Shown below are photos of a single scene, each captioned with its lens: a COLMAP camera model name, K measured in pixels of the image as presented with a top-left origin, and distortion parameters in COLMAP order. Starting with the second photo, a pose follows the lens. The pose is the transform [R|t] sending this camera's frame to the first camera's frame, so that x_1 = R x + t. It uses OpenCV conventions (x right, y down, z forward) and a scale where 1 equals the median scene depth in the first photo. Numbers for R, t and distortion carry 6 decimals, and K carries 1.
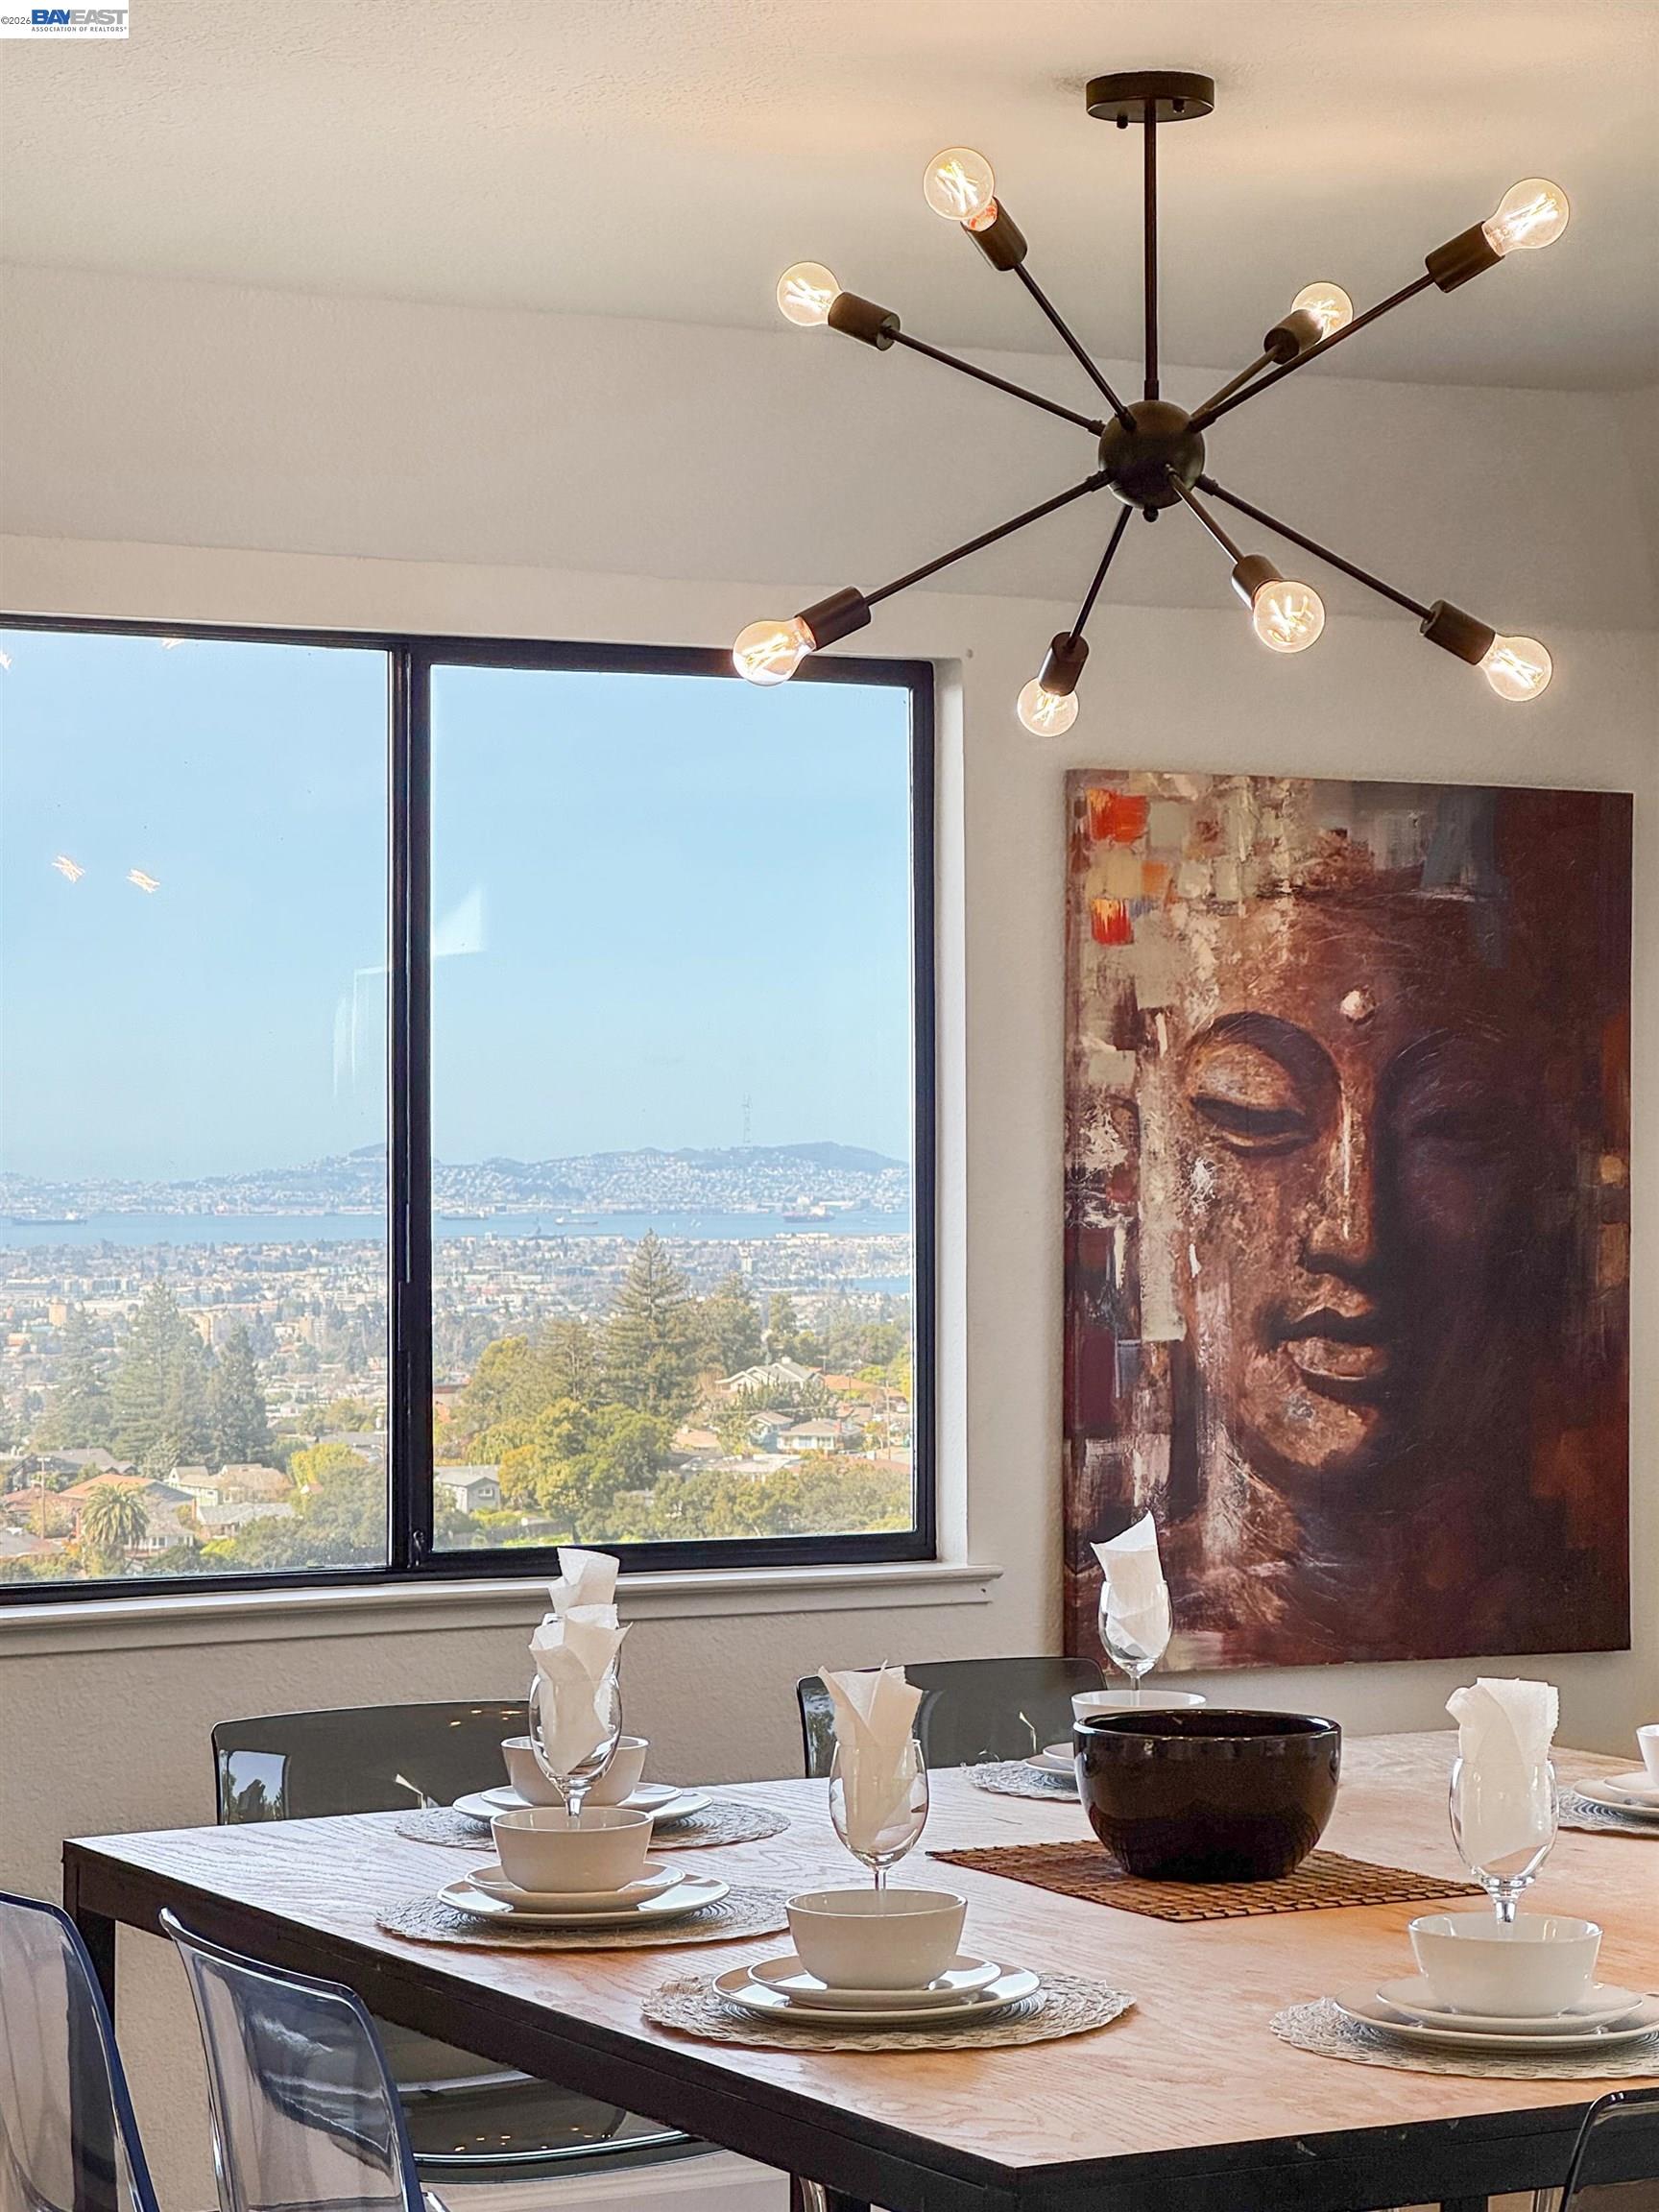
lens RADIAL K [[5004.3, 0, 828.9], [0, 5004.3, 1109.7], [0, 0, 1]] dist [-0.212037, 0.000000]
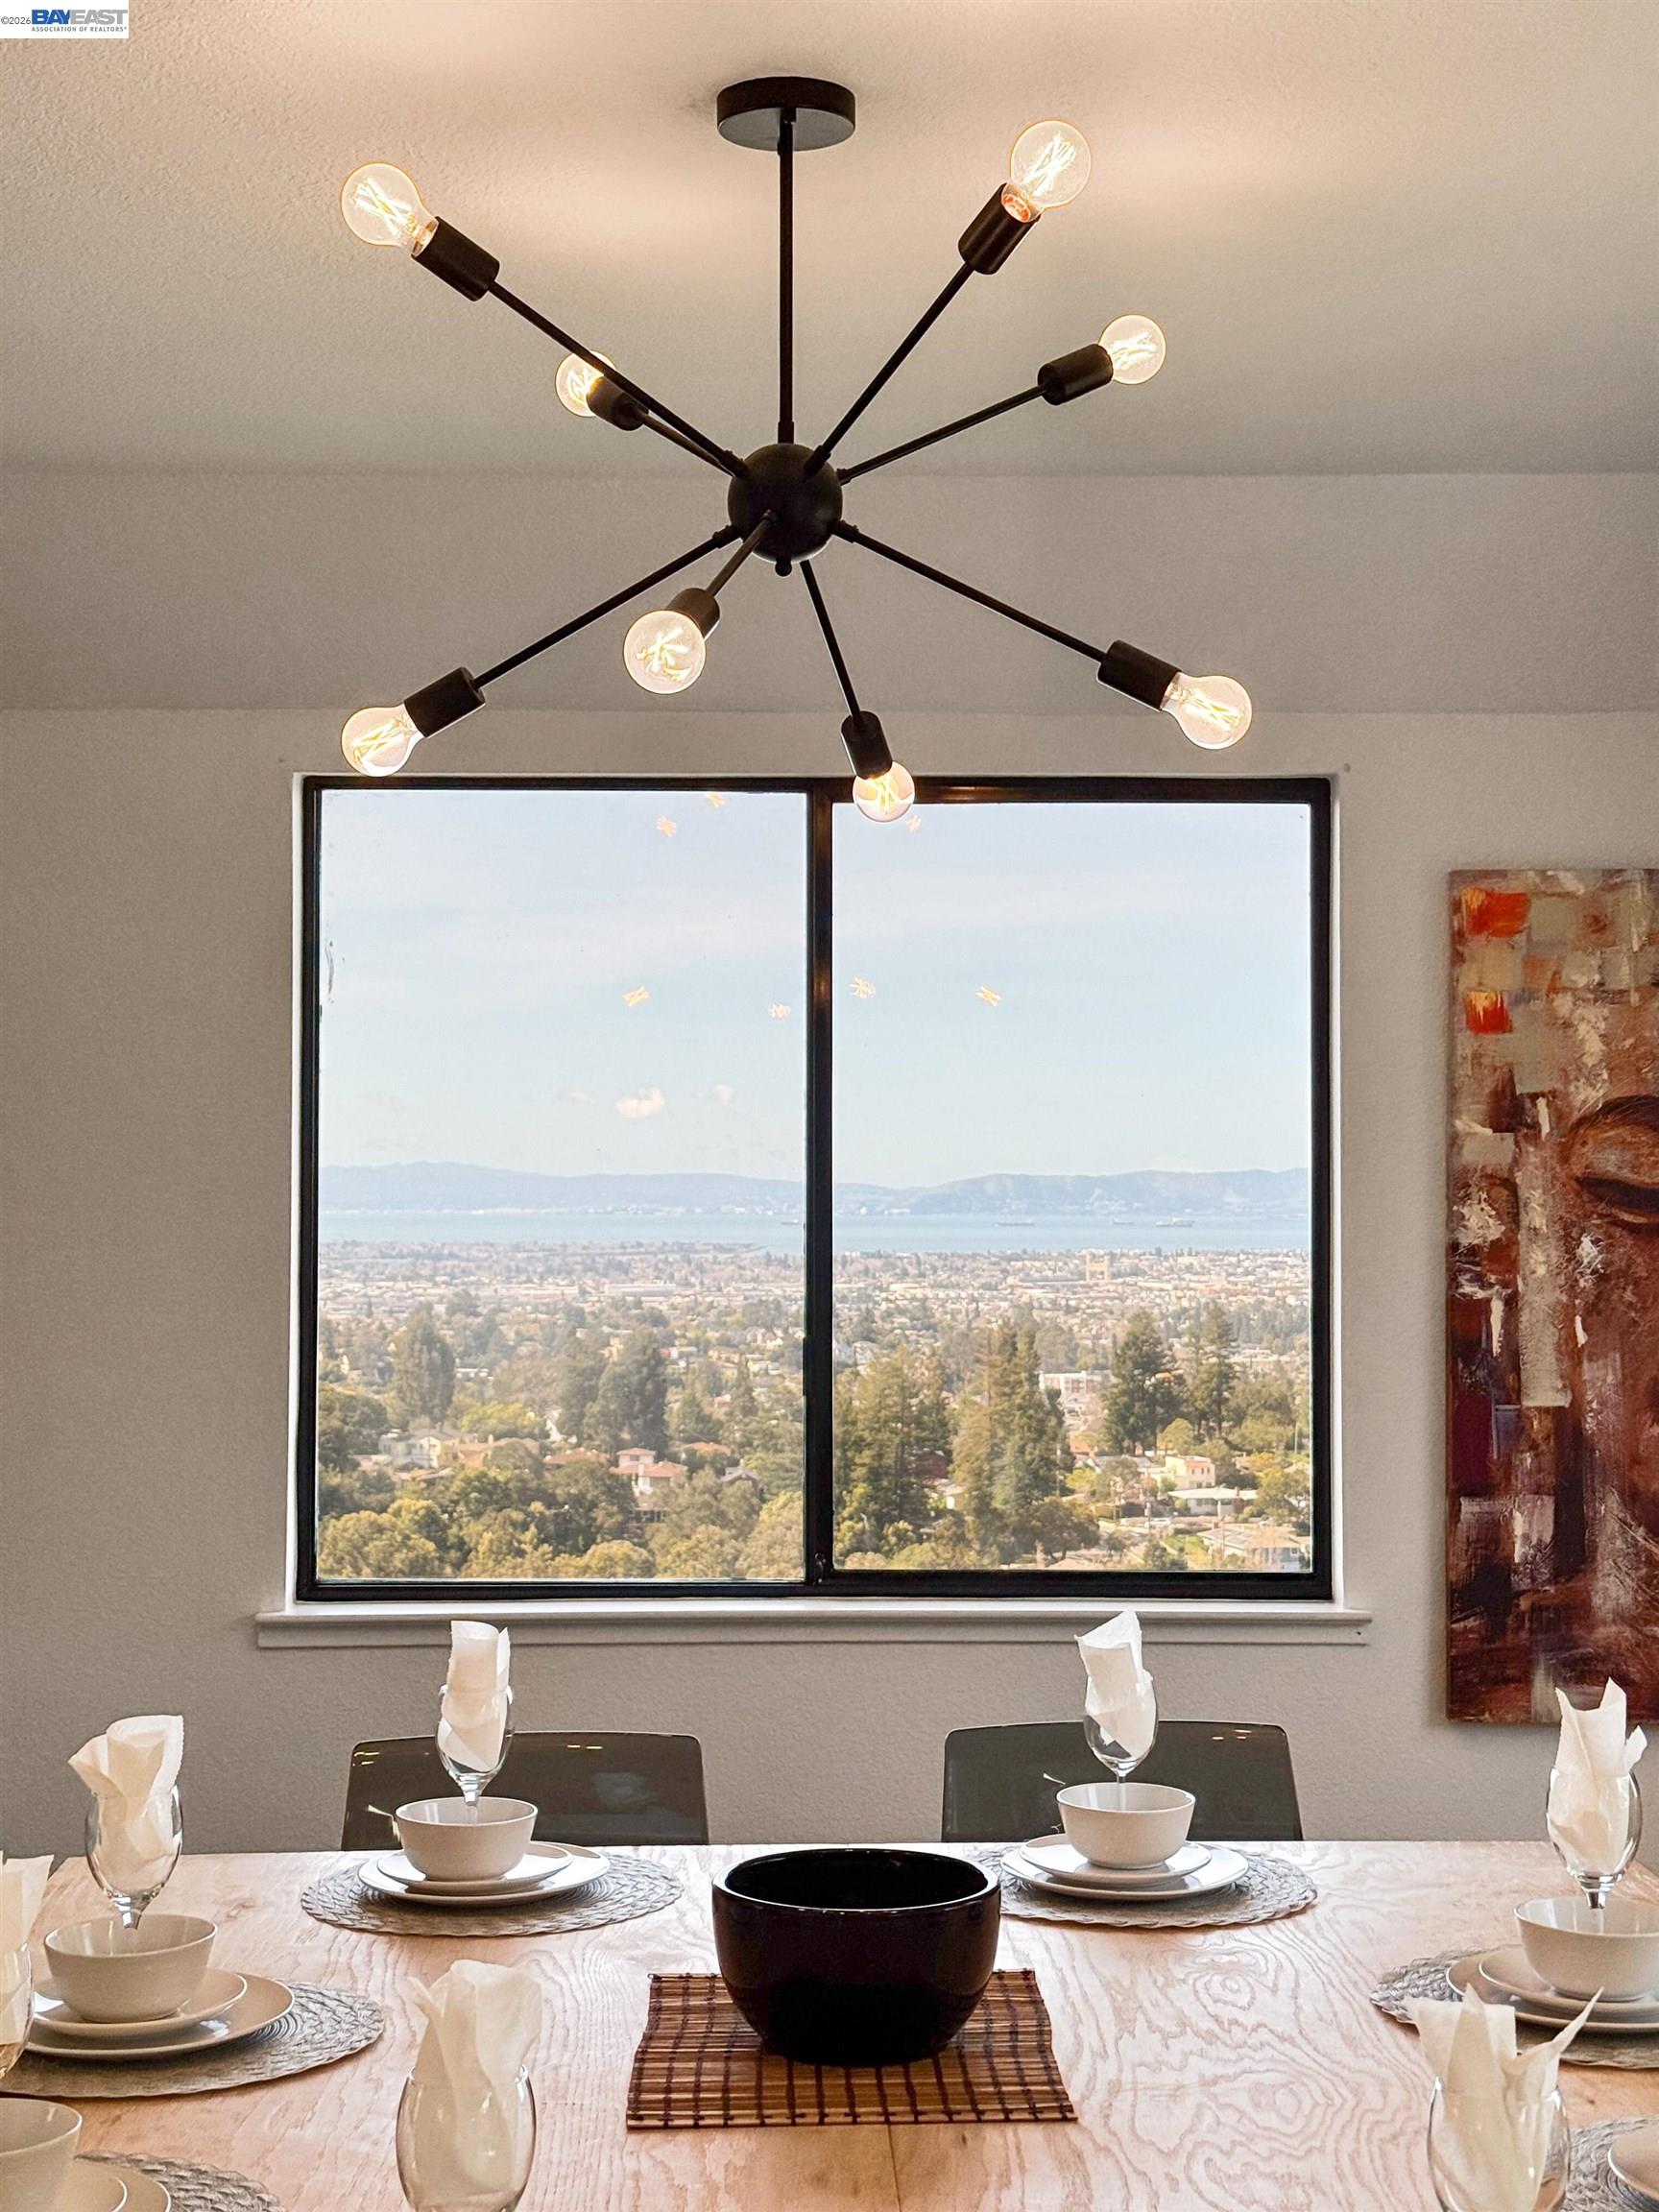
lens RADIAL K [[3085.6, 0, 828.2], [0, 3085.6, 1135.4], [0, 0, 1]] dist [0.091561, 0.000000]
pose [[0.881792, -0.002103, -0.471634, 0.243438], [-0.000935, 0.999980, -0.006206, -0.007006], [0.471638, 0.005913, 0.881773, 0.349569]]
